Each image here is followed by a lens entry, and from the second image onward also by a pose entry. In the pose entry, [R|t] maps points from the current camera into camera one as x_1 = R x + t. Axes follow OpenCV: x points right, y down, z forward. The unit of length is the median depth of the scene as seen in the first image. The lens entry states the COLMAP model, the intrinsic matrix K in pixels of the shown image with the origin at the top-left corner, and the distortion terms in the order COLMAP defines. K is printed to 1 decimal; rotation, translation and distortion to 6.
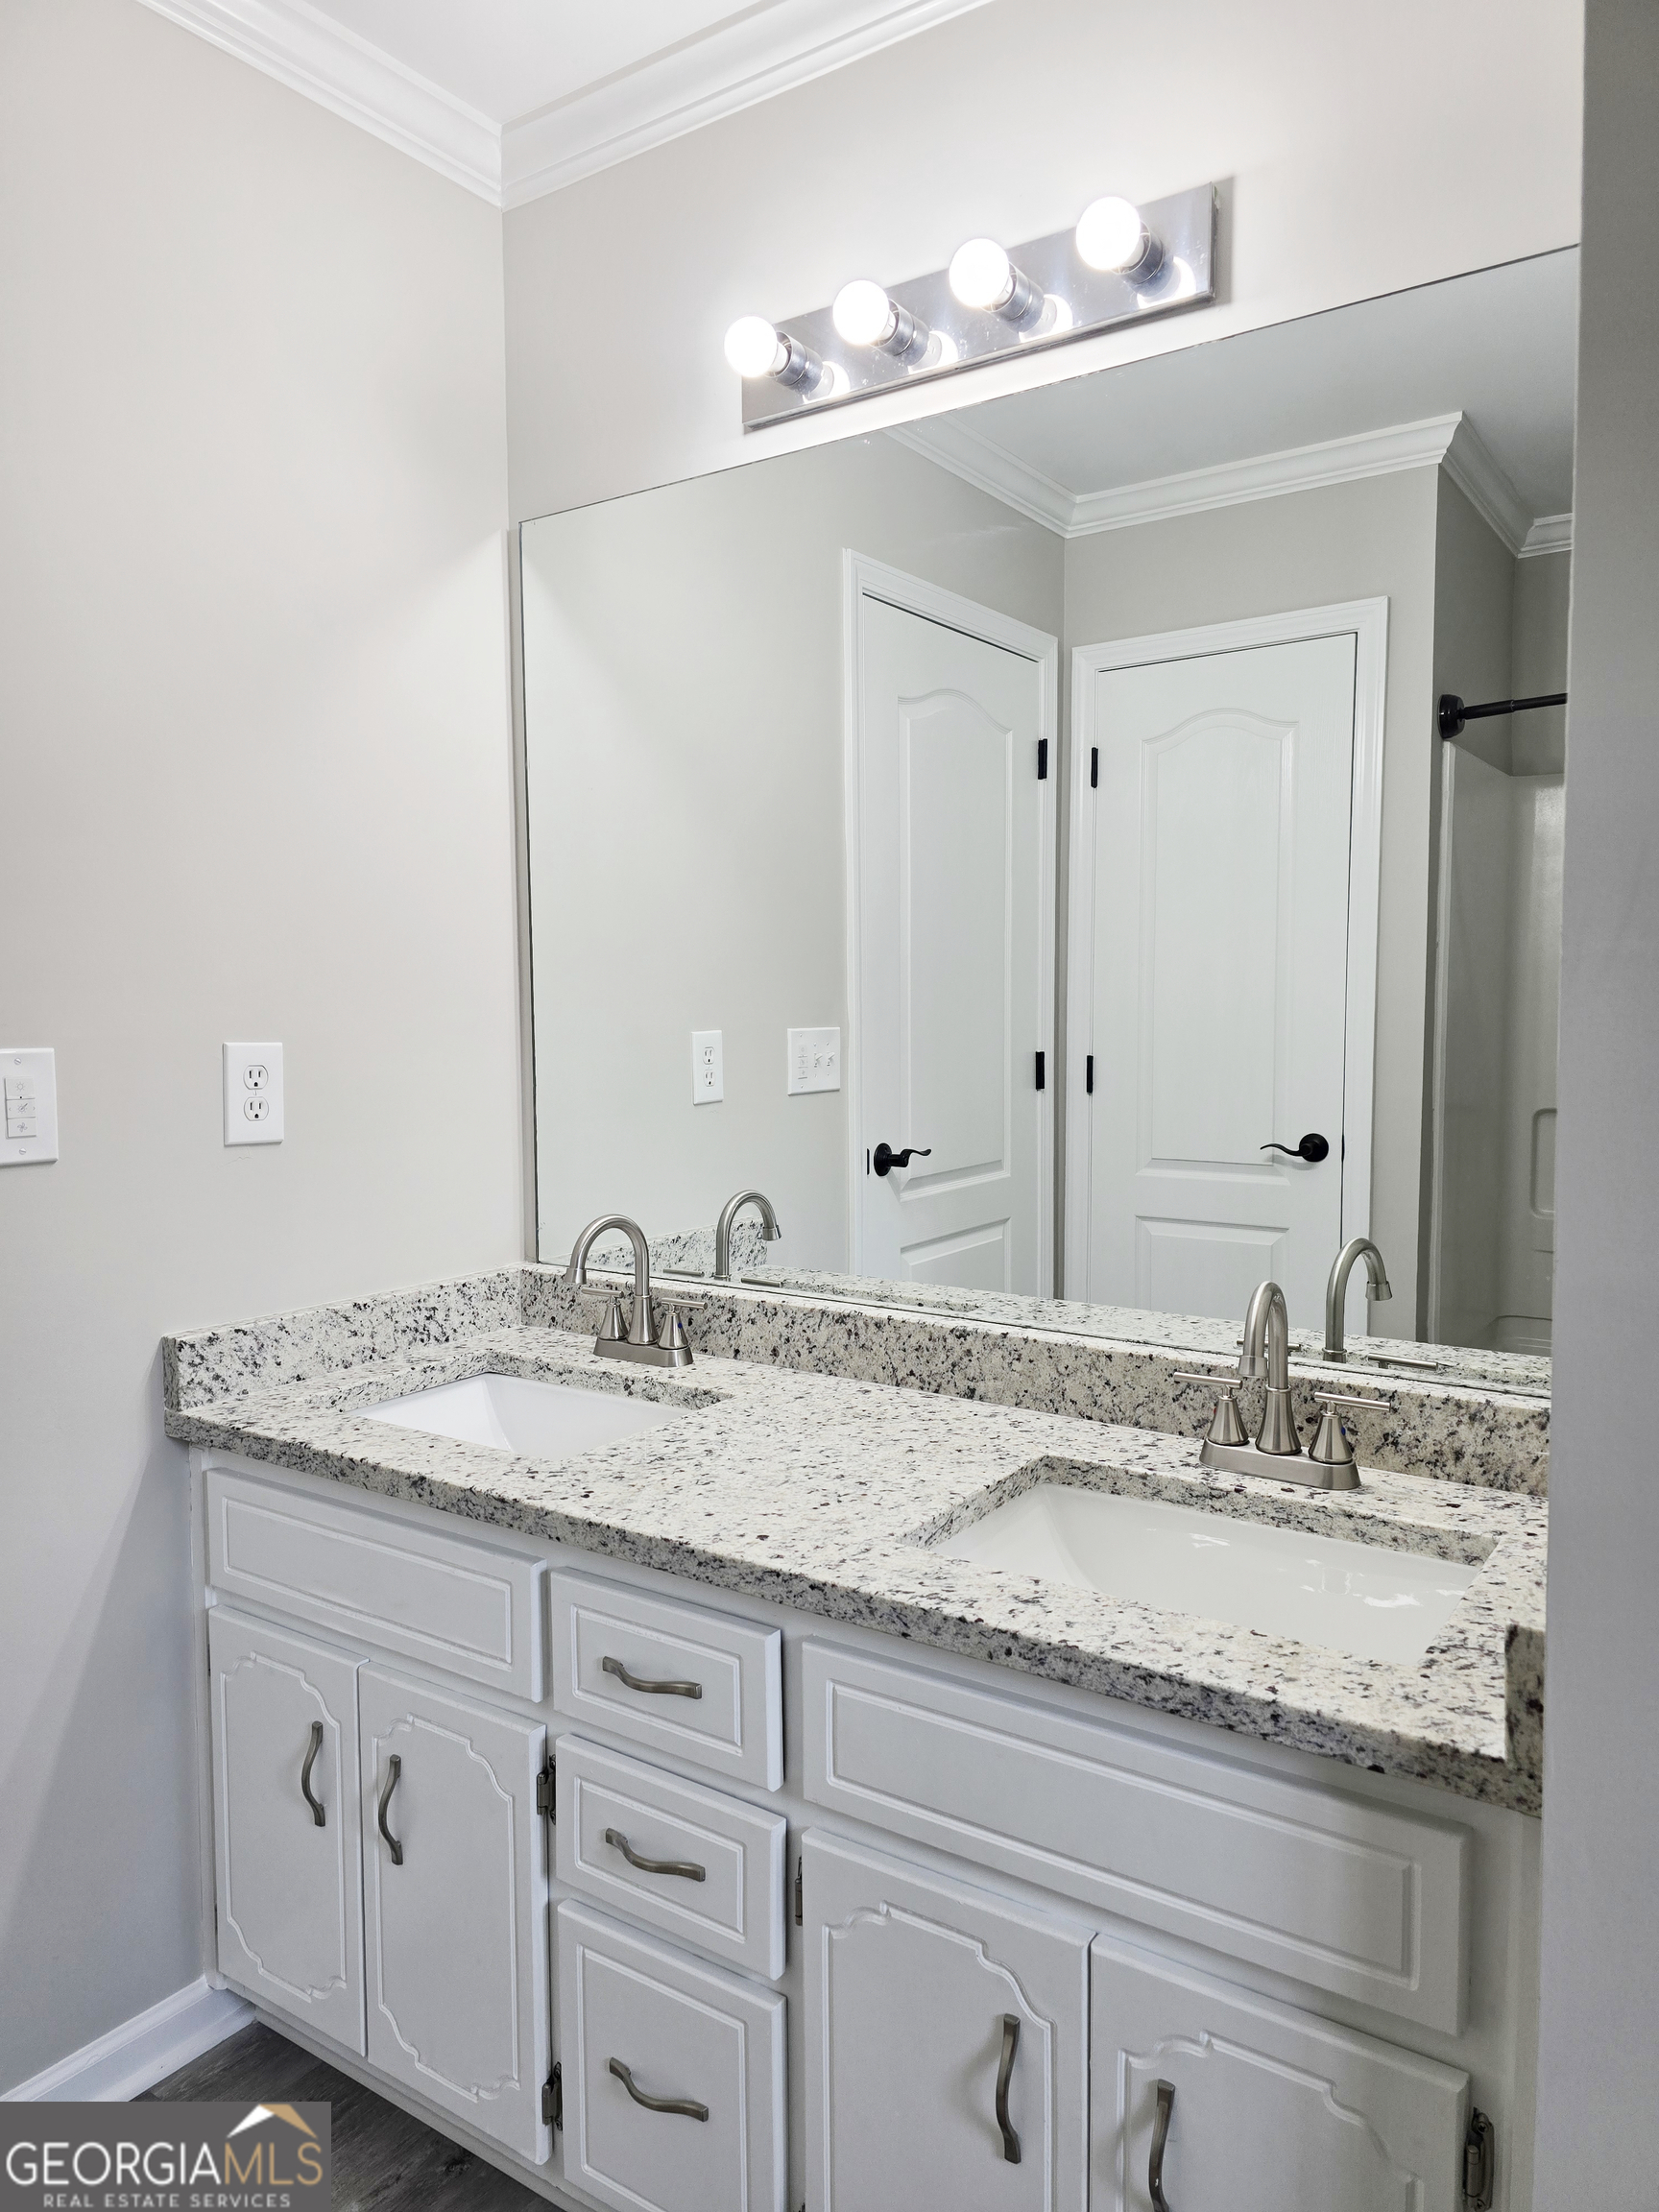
lens RADIAL K [[1480.9, 0, 814.6], [0, 1480.9, 1102.6], [0, 0, 1]] dist [0.050115, -0.045454]
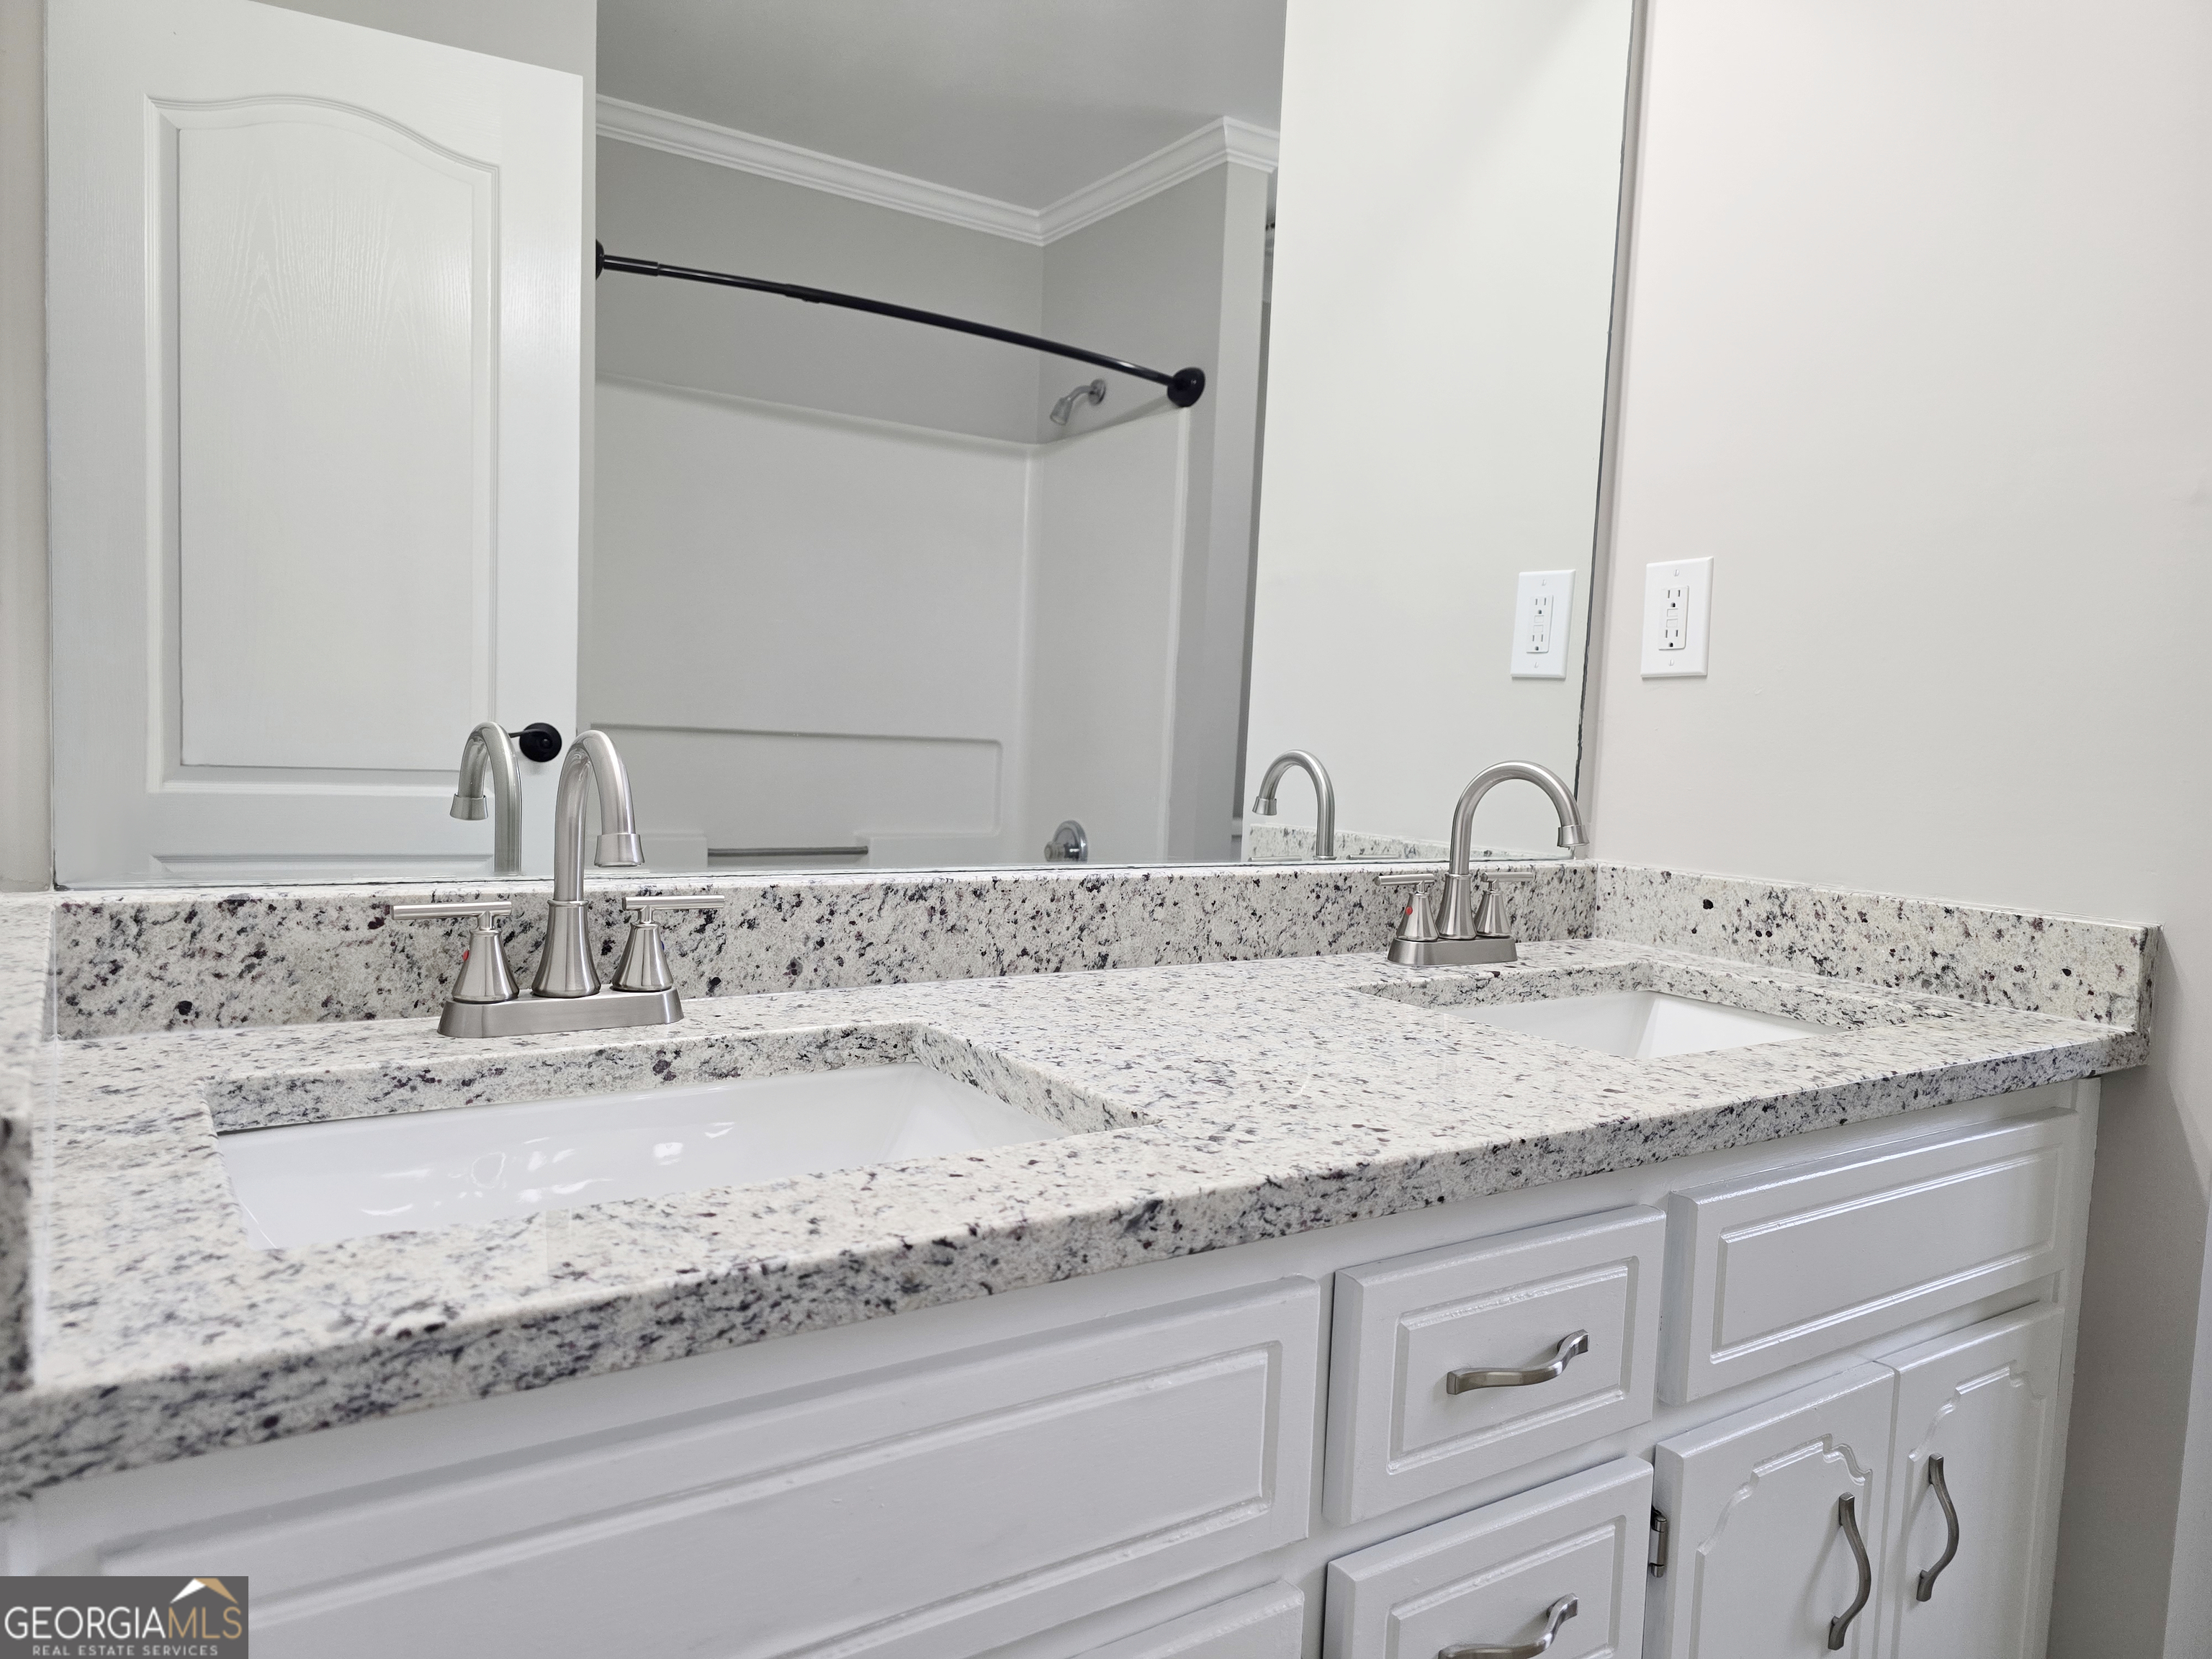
lens RADIAL K [[1480.9, 0, 1099.1], [0, 1480.9, 821.9], [0, 0, 1]] dist [0.050115, -0.045454]
pose [[0.373052, -0.036870, 0.927077, -0.598229], [0.020141, 0.999296, 0.031637, 0.101664], [-0.927592, 0.006869, 0.373532, 0.725690]]
